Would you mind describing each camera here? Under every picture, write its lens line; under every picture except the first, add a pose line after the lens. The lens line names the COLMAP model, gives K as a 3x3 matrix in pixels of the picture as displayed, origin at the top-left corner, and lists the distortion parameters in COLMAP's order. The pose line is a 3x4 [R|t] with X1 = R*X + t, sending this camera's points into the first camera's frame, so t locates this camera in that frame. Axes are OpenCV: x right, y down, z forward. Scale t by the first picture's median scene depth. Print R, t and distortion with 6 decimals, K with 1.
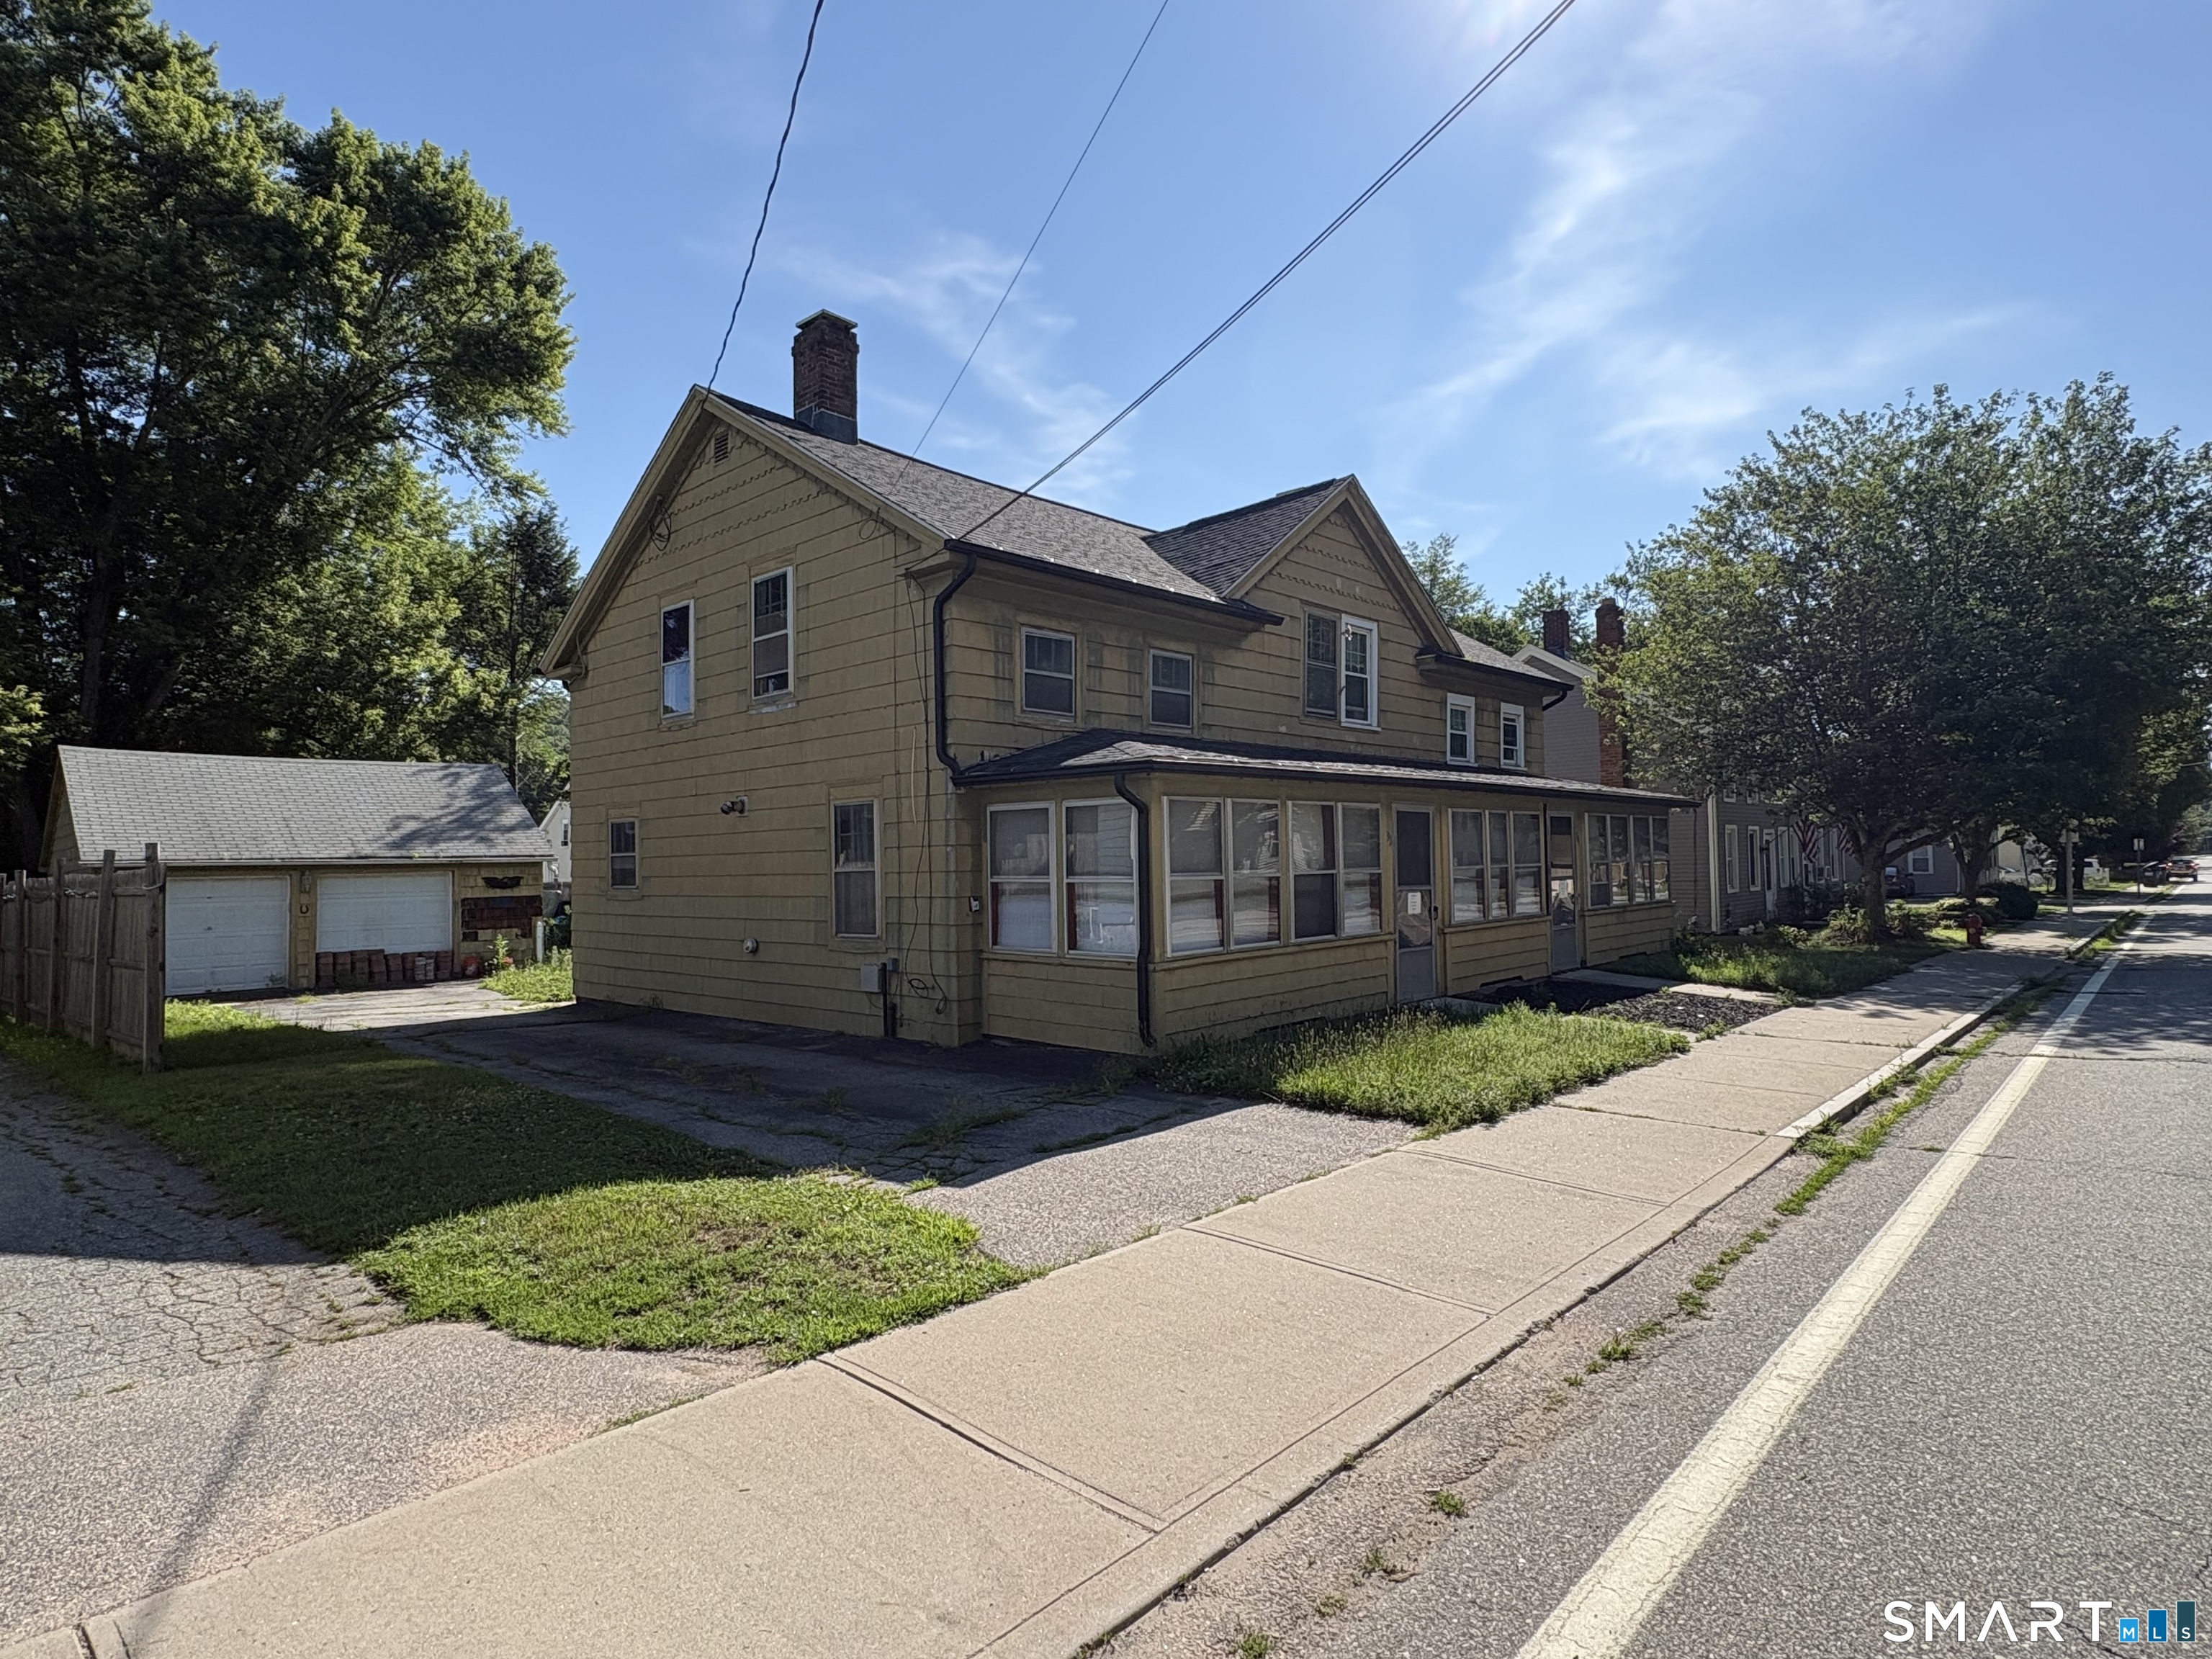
lens RADIAL K [[1209.8, 0, 1105.3], [0, 1209.8, 829.3], [0, 0, 1]] dist [0.004270, -0.000129]
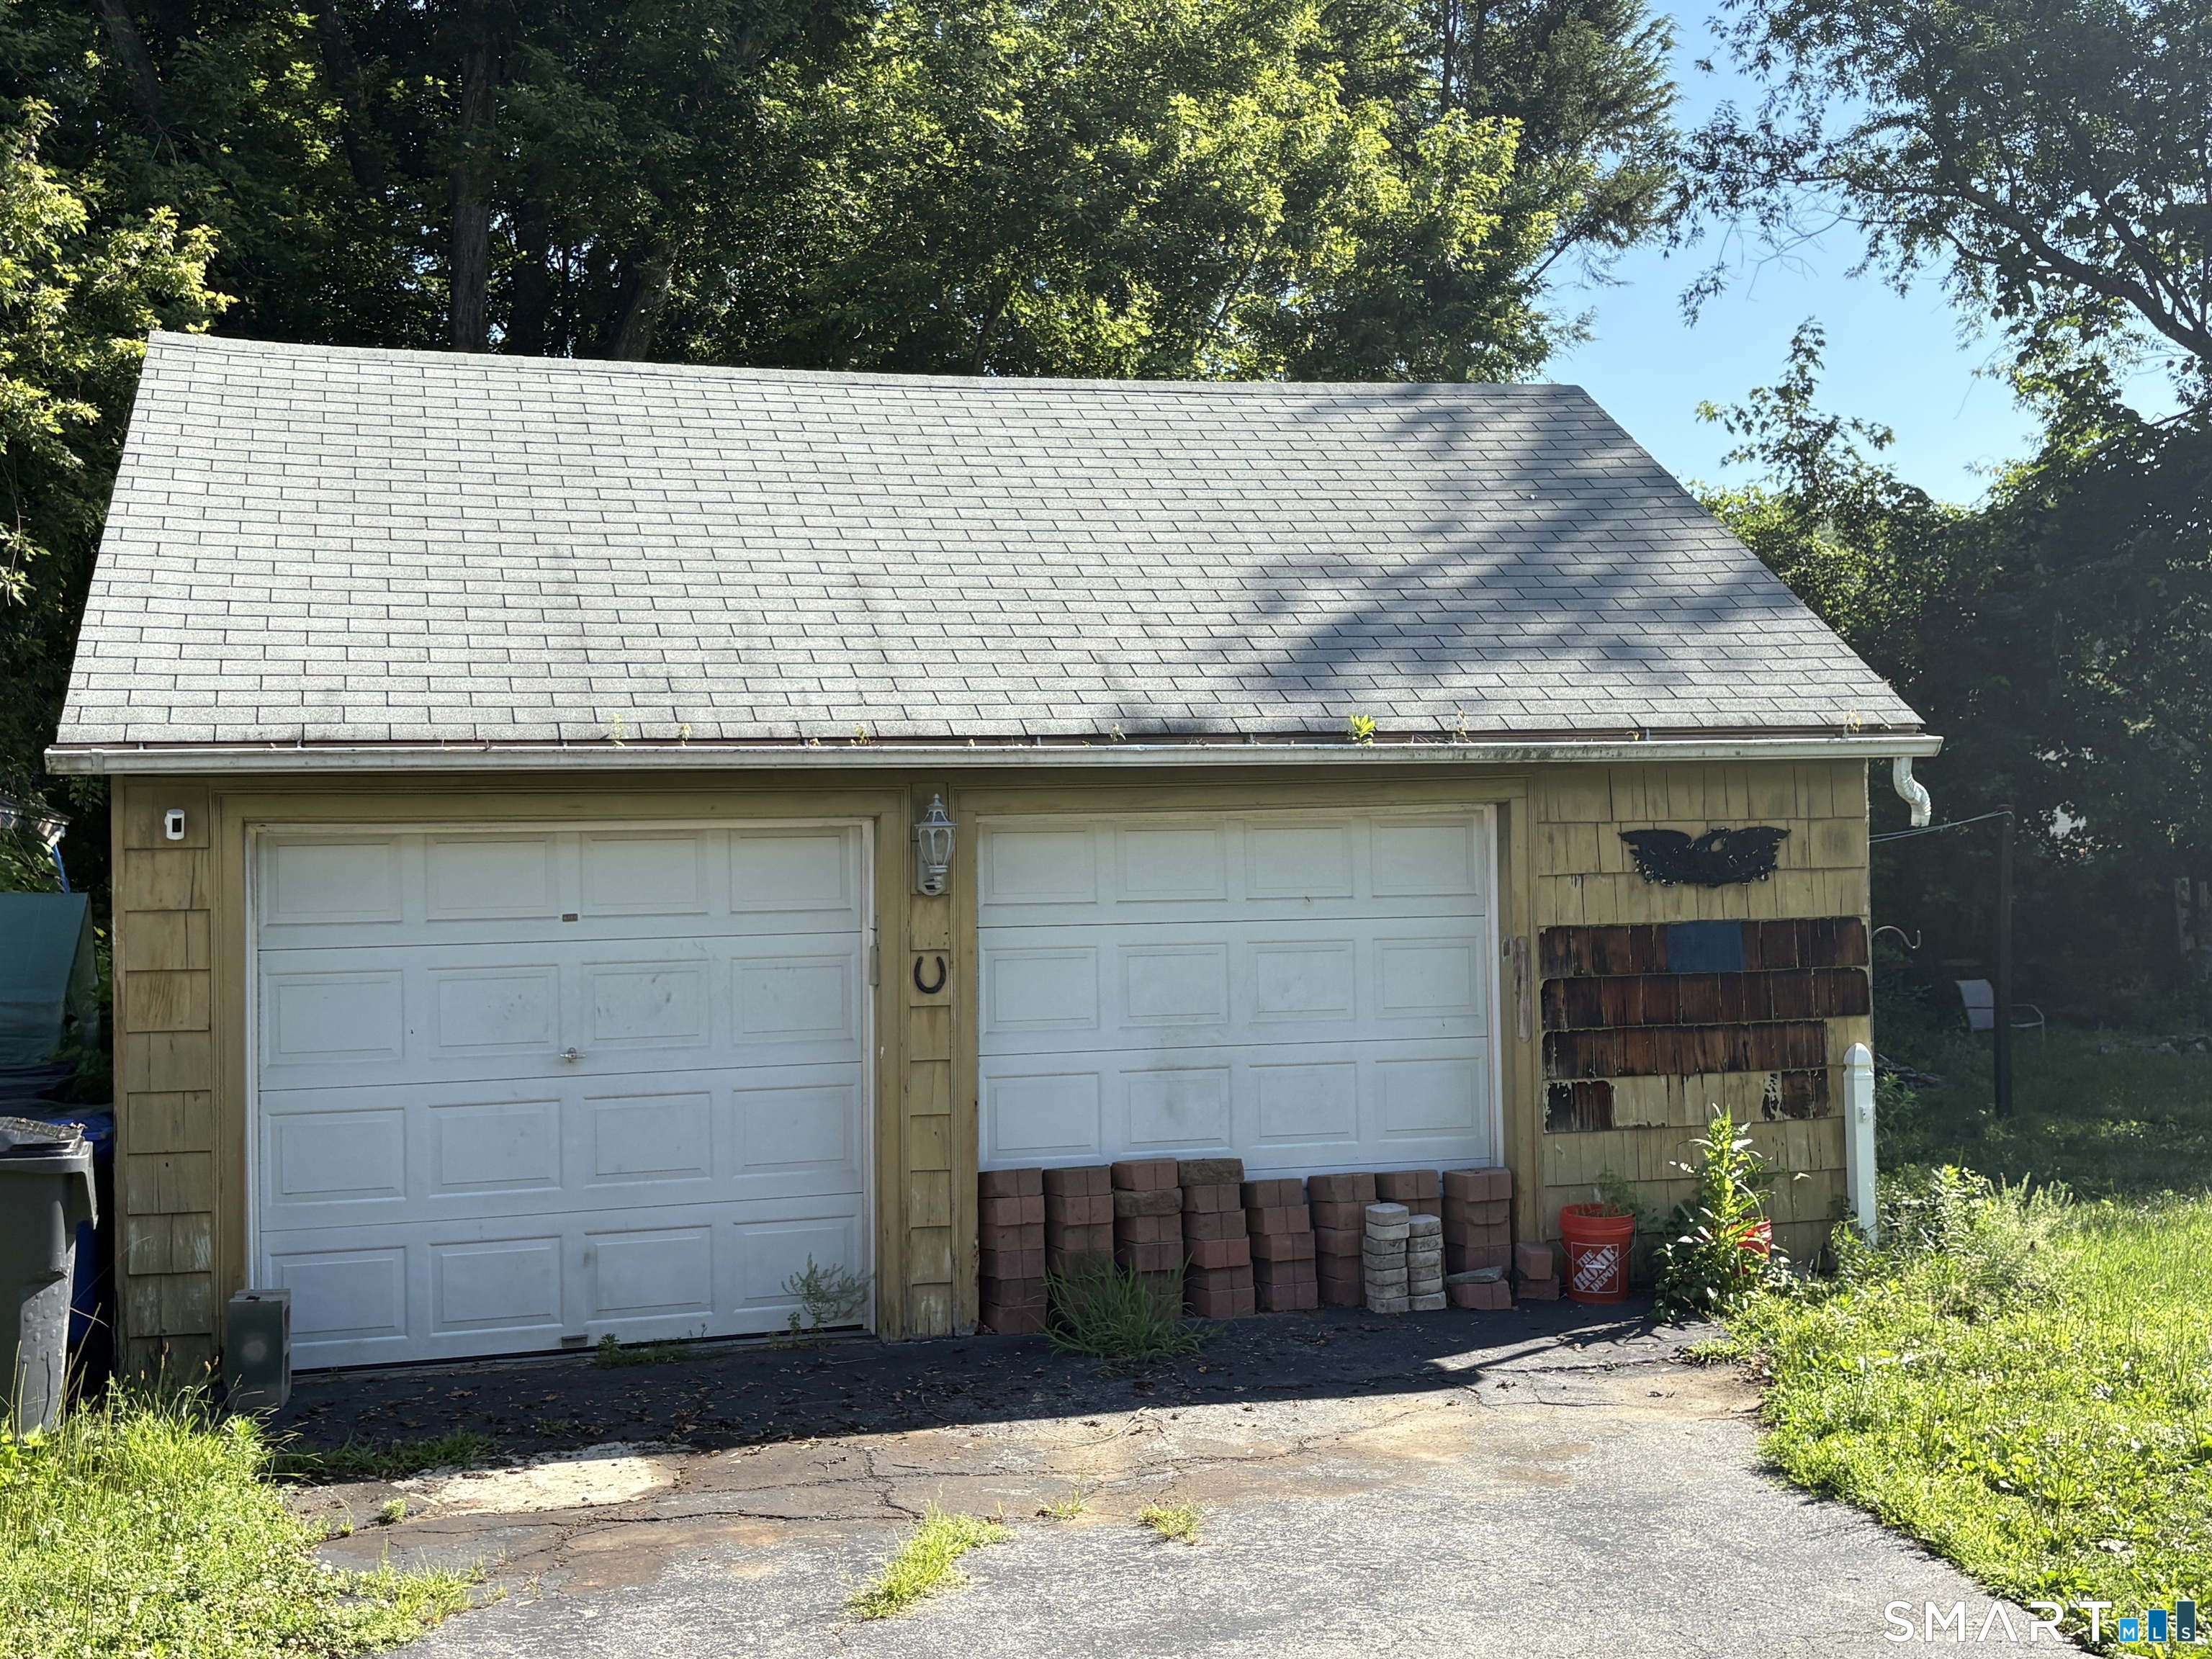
lens RADIAL K [[2367.8, 0, 1114.9], [0, 2367.8, 829.9], [0, 0, 1]] dist [0.117634, 0.000000]
pose [[0.867591, -0.000150, -0.497278, -0.417568], [0.015132, 0.999545, 0.026100, 0.029663], [0.497048, -0.030169, 0.867199, 0.644155]]
